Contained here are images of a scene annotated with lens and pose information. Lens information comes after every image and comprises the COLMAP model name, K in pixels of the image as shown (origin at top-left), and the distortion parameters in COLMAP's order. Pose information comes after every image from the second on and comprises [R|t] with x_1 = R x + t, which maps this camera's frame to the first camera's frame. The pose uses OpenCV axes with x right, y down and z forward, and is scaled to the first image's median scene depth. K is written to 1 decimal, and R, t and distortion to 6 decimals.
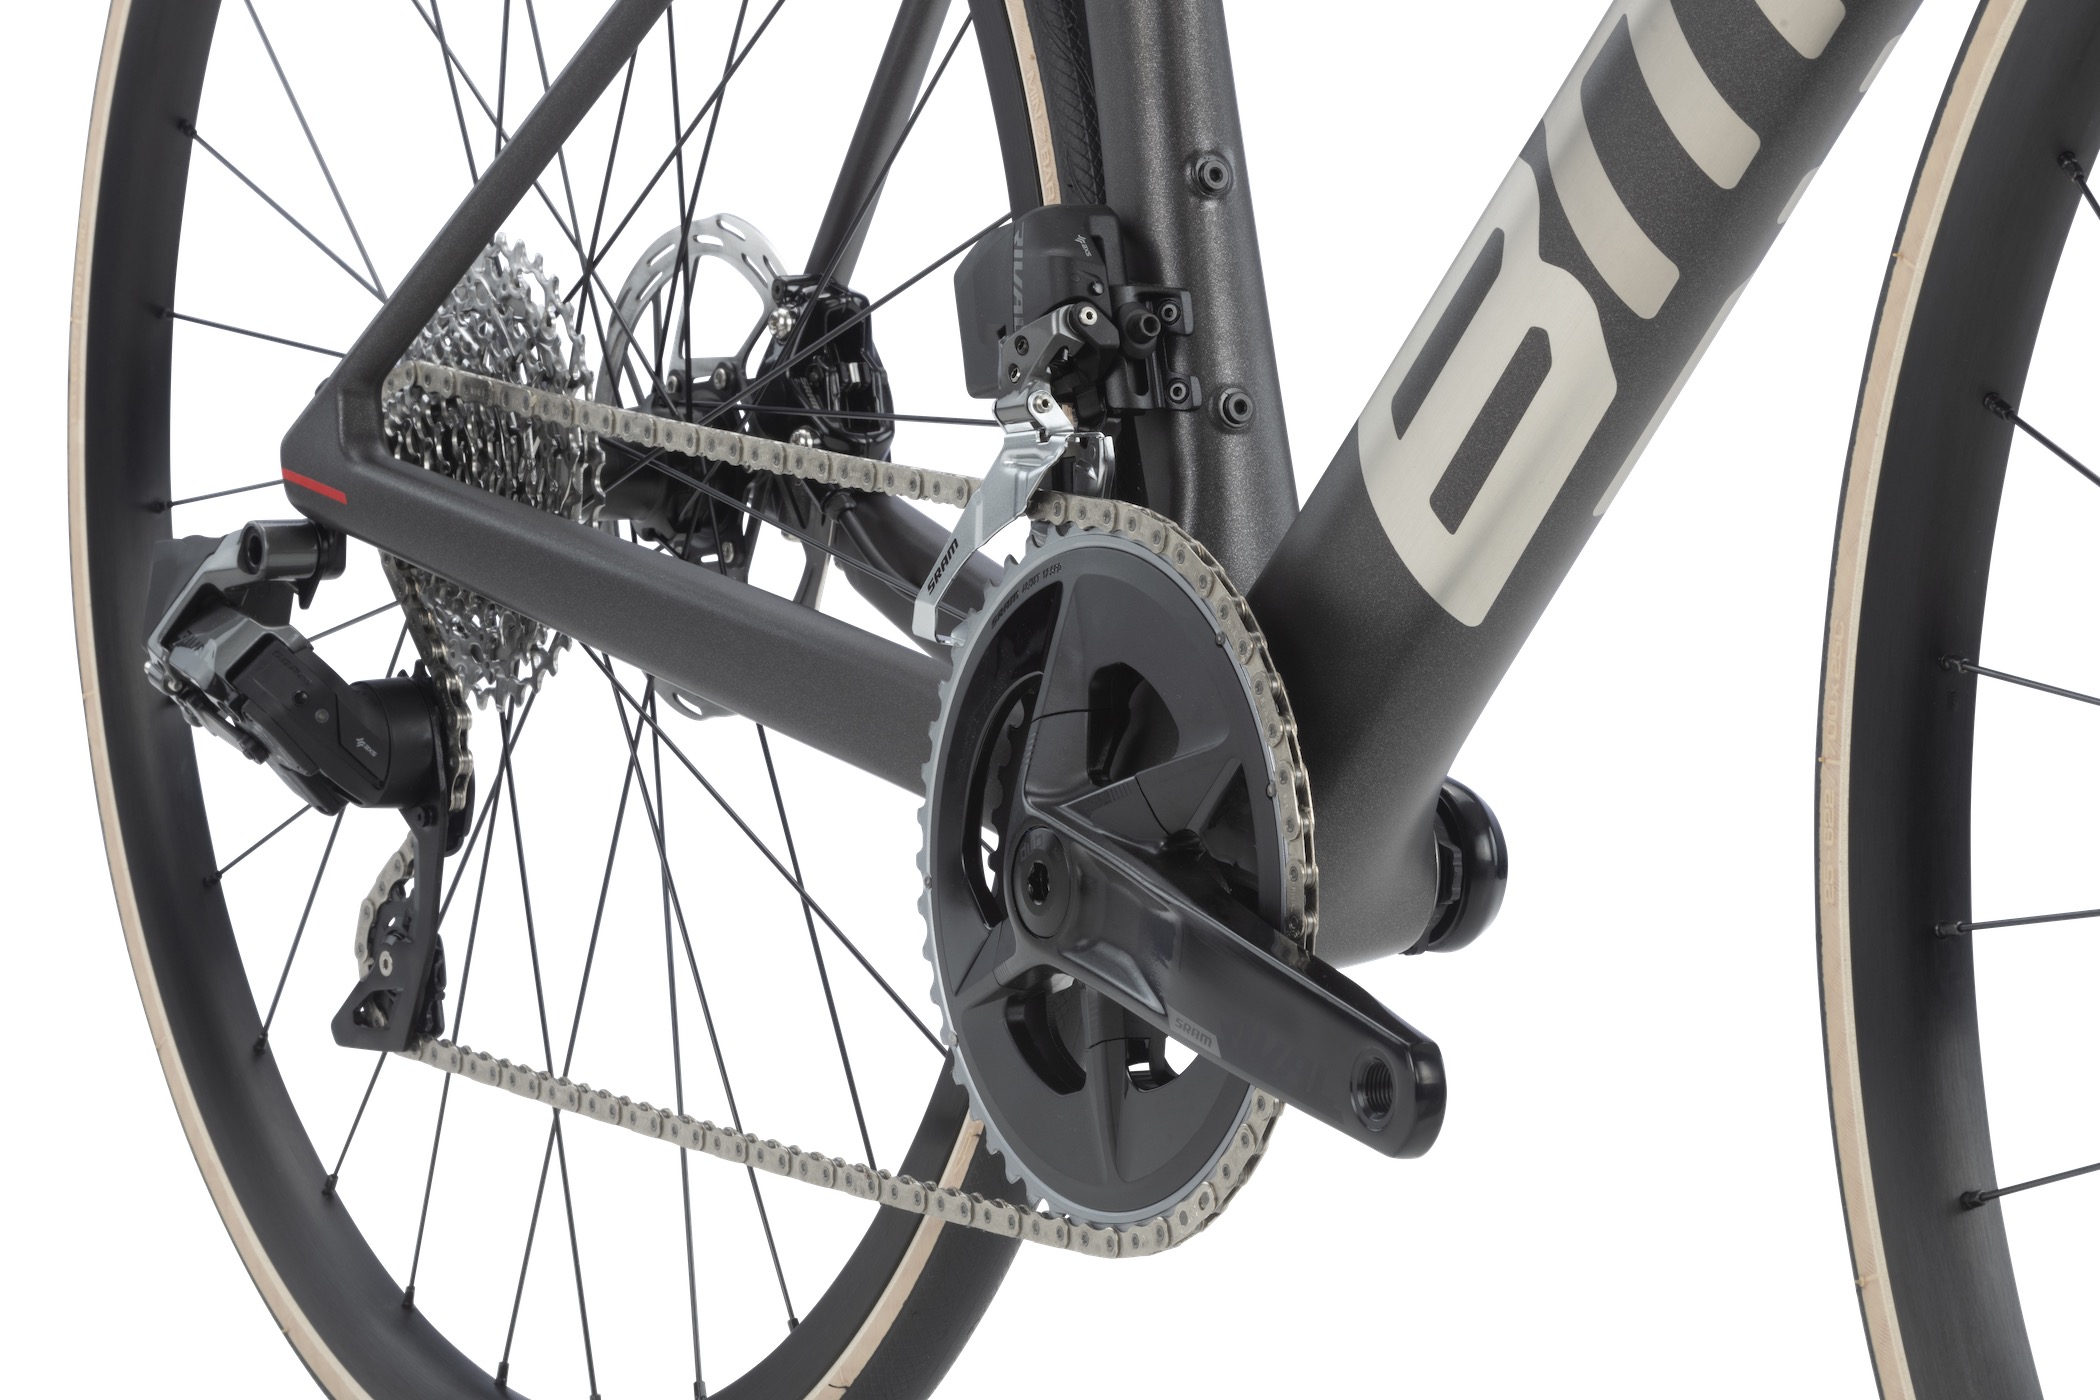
lens RADIAL K [[8305.8, 0, 1051.0], [0, 8305.8, 691.0], [0, 0, 1]] dist [-0.015642, 0.000000]
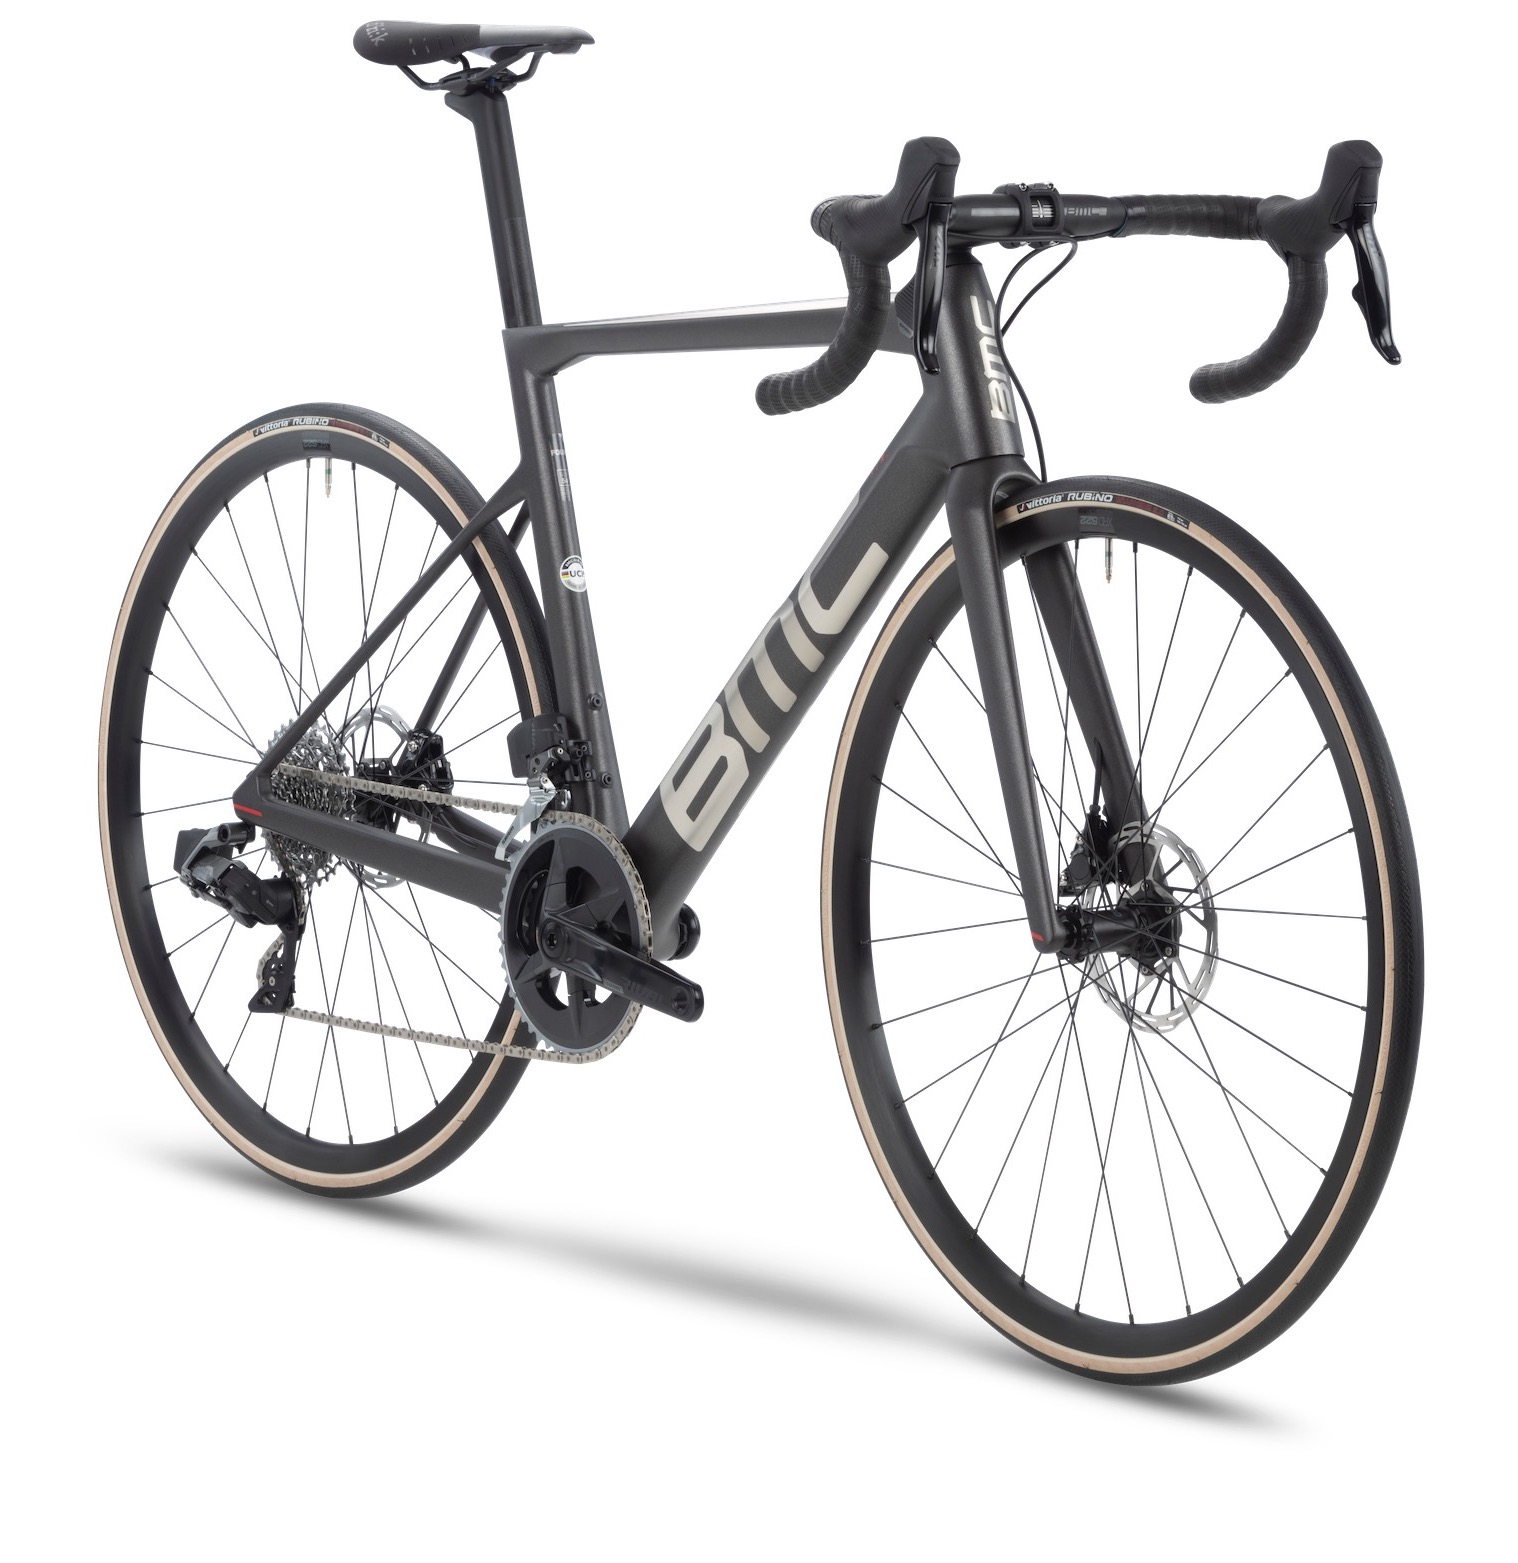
lens RADIAL K [[5944.5, 0, 759.0], [0, 5944.5, 788.7], [0, 0, 1]] dist [0.277299, 0.000000]
pose [[0.988735, -0.032760, 0.146049, -0.236436], [0.033729, 0.999422, -0.004165, -0.019933], [-0.145828, 0.009044, 0.989269, -1.126800]]
